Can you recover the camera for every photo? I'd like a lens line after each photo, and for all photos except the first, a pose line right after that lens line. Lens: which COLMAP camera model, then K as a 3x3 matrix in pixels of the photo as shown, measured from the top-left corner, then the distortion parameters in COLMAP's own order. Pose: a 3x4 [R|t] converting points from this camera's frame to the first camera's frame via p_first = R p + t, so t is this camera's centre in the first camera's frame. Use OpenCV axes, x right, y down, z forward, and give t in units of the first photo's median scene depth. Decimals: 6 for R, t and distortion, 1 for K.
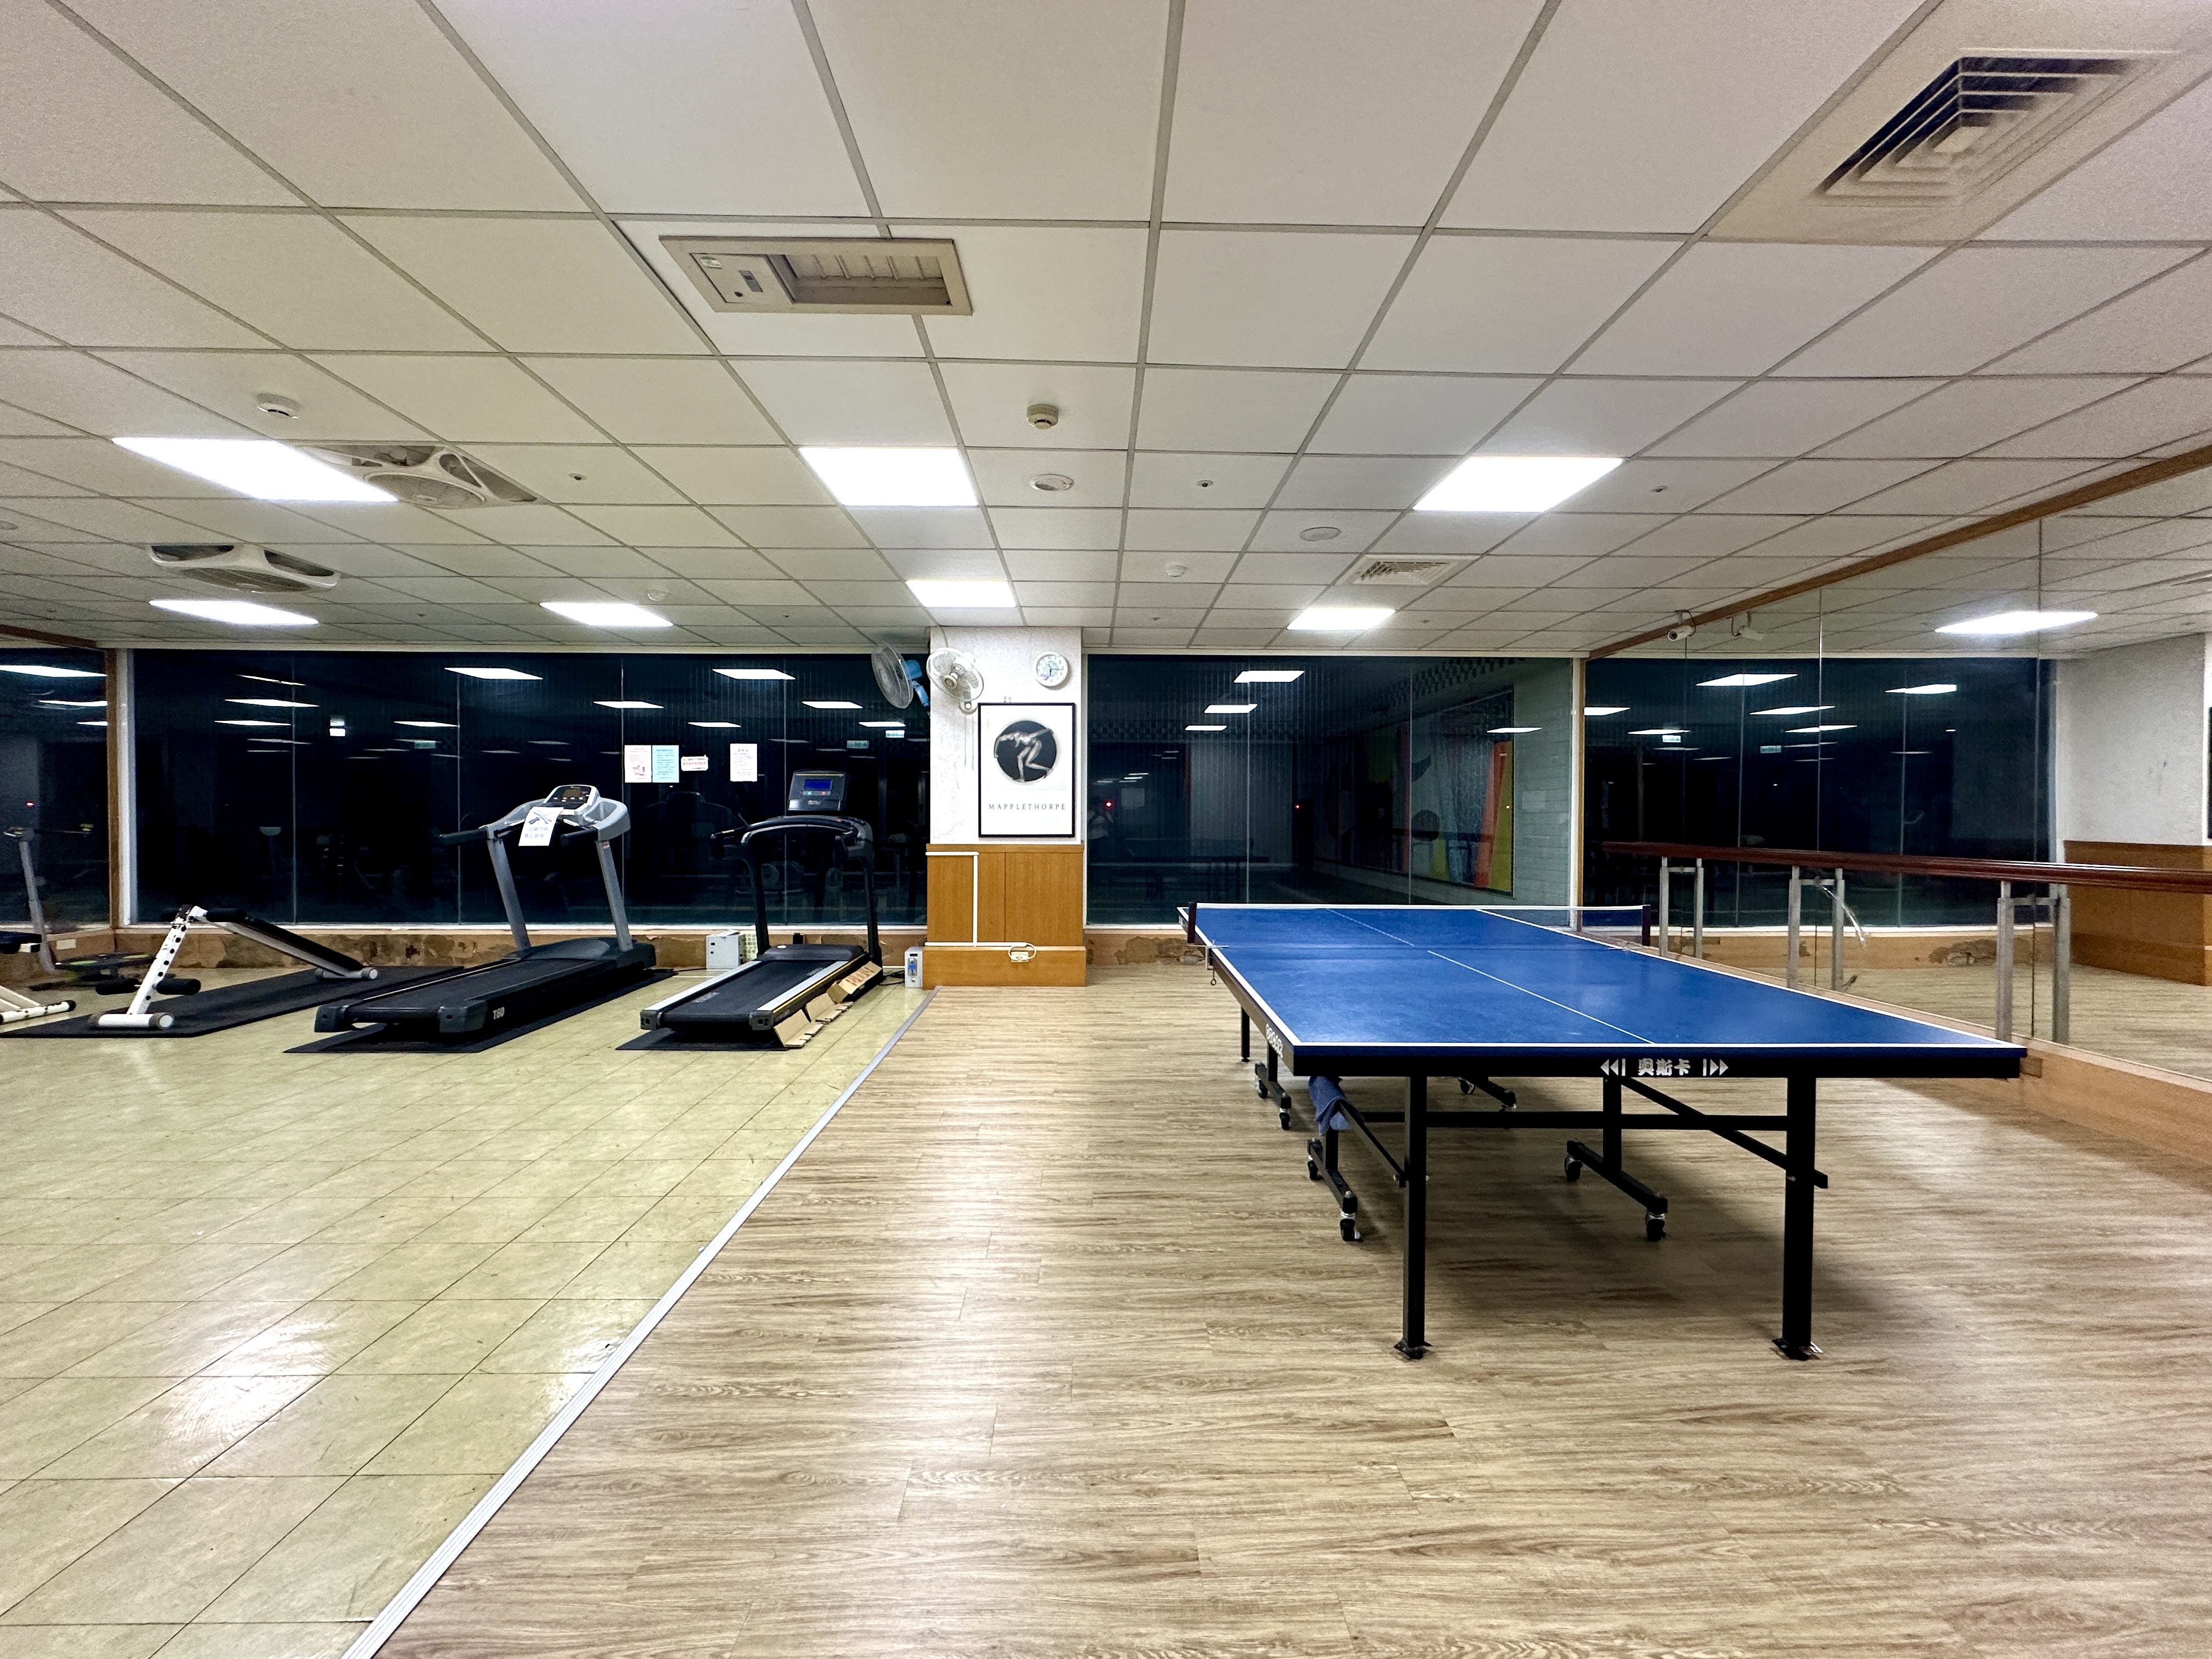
lens RADIAL K [[880.4, 0, 1106.6], [0, 880.4, 827.8], [0, 0, 1]] dist [-0.001507, 0.000408]
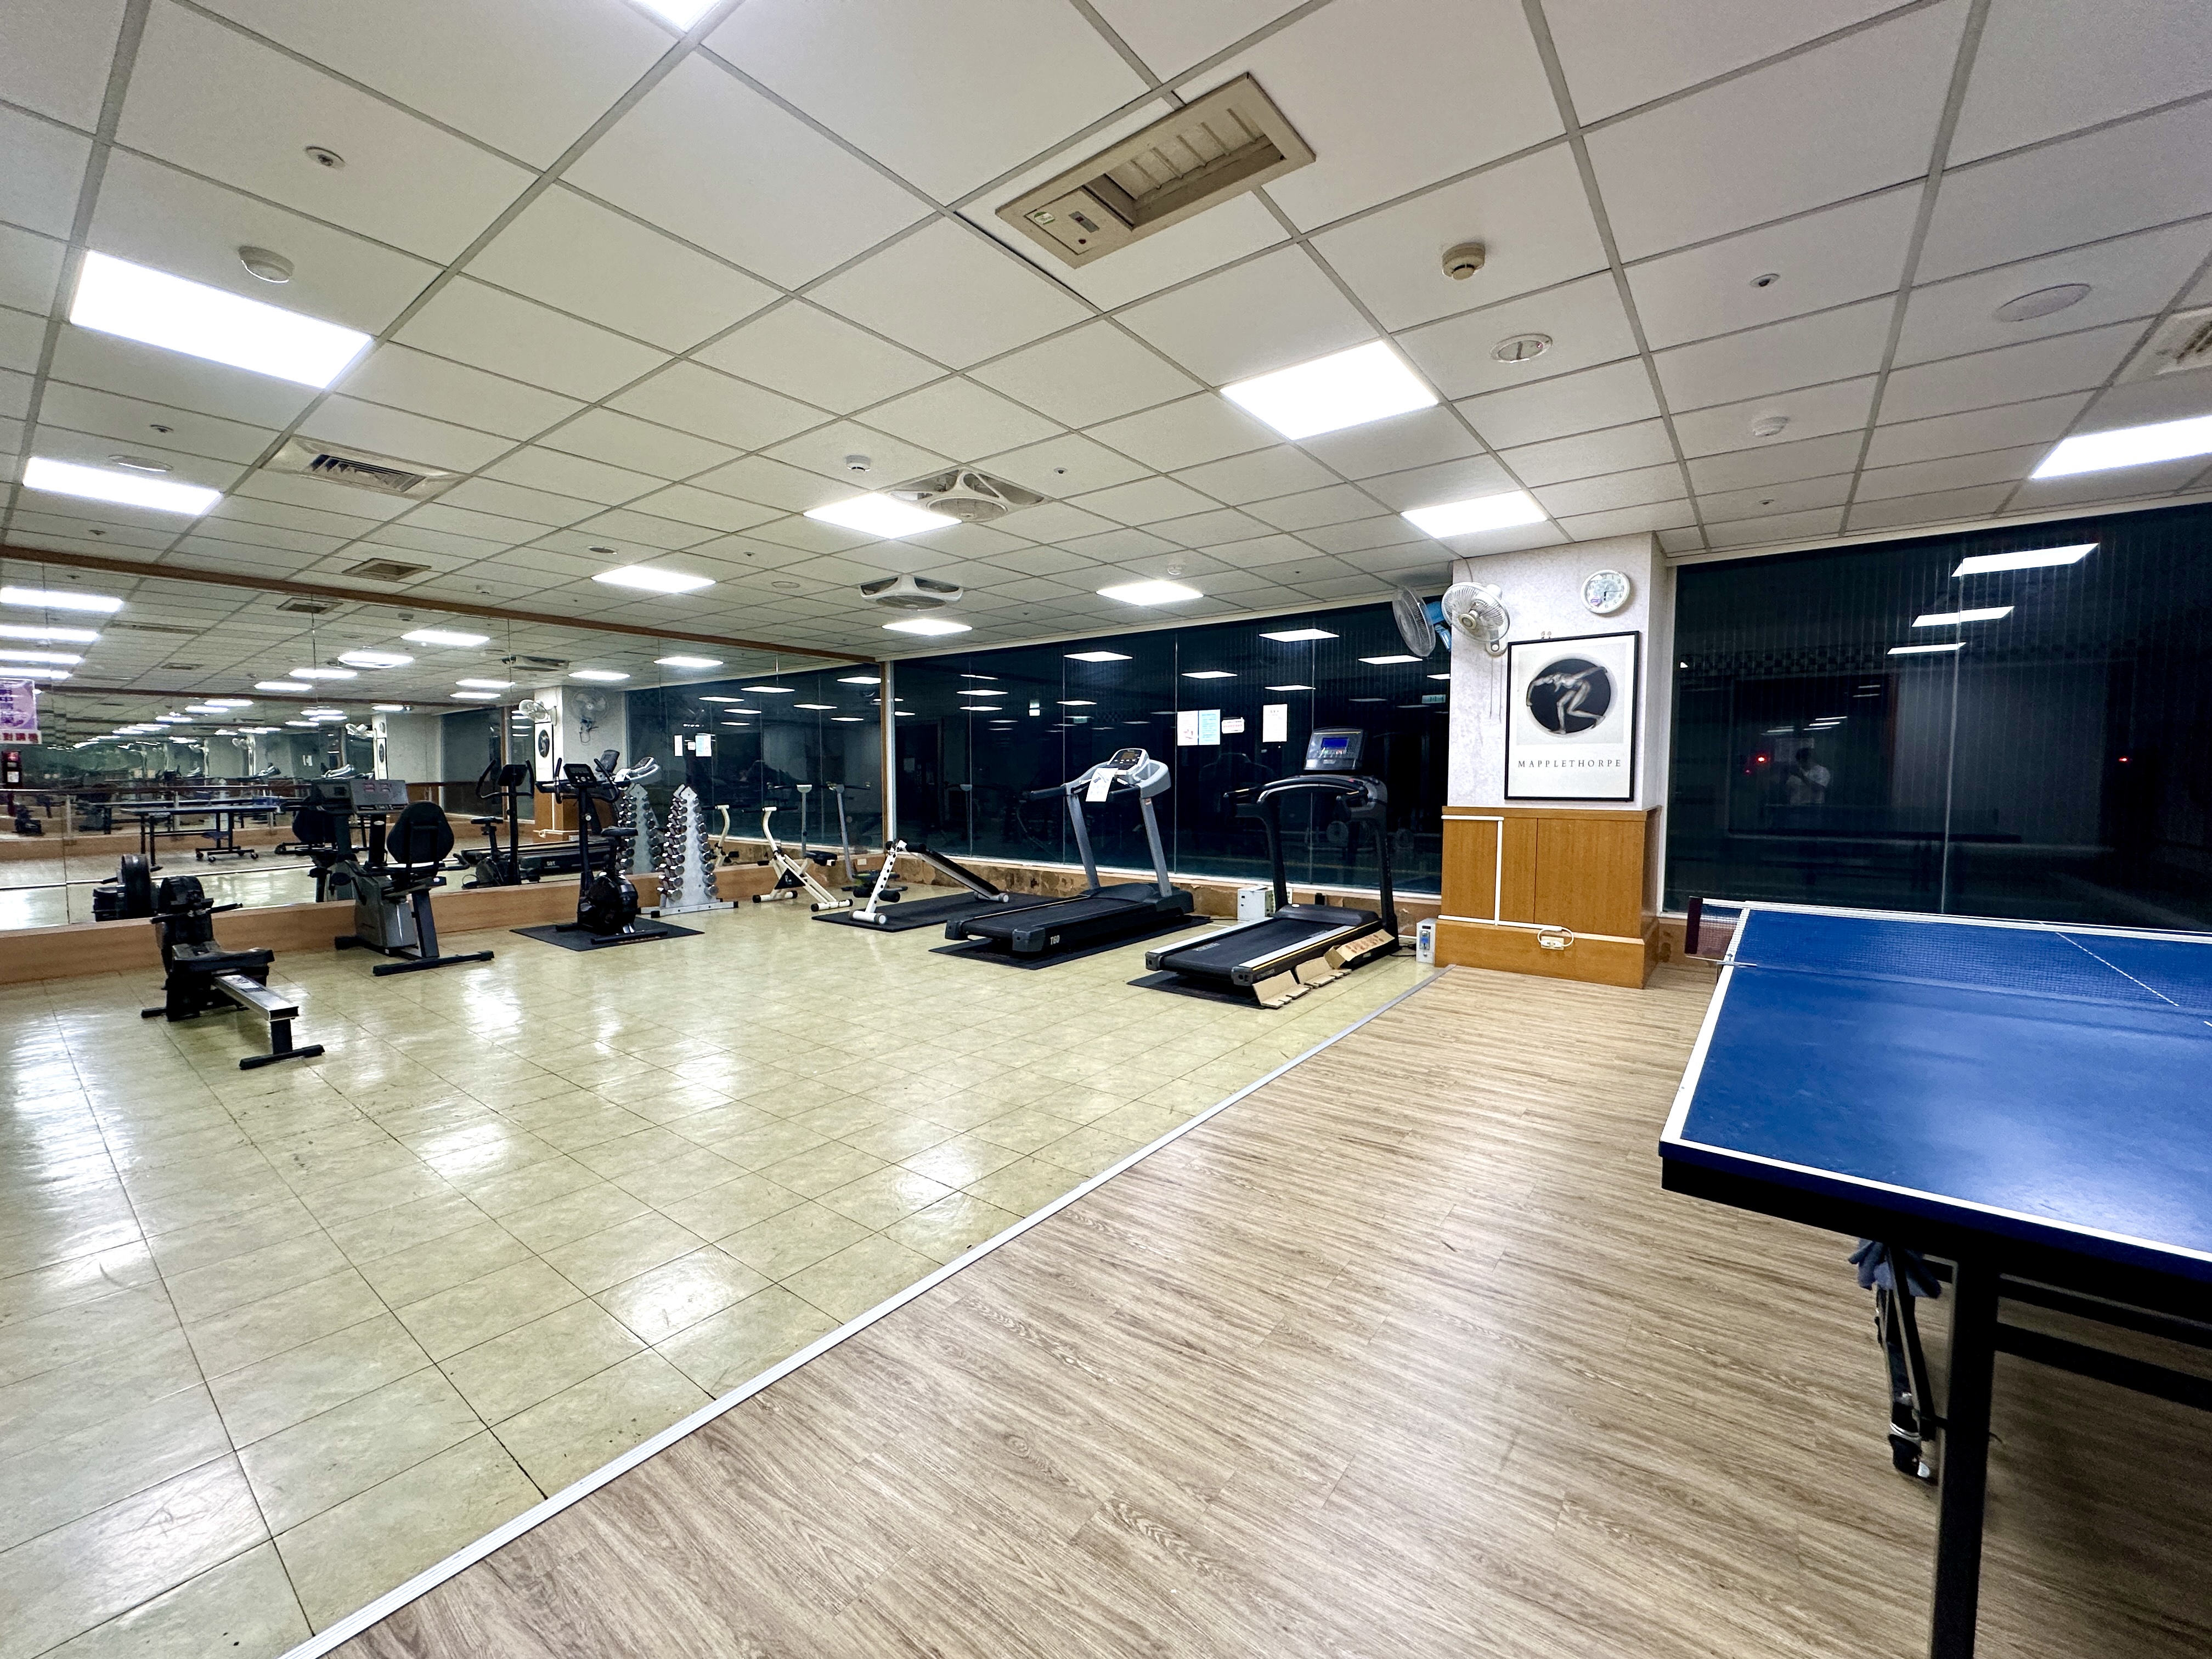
lens RADIAL K [[880.4, 0, 1106.7], [0, 880.4, 829.0], [0, 0, 1]] dist [-0.001507, 0.000408]
pose [[0.785963, 0.035606, -0.617248, 0.116175], [-0.006372, 0.998754, 0.049500, -0.001100], [0.618241, -0.034972, 0.785210, 0.113889]]
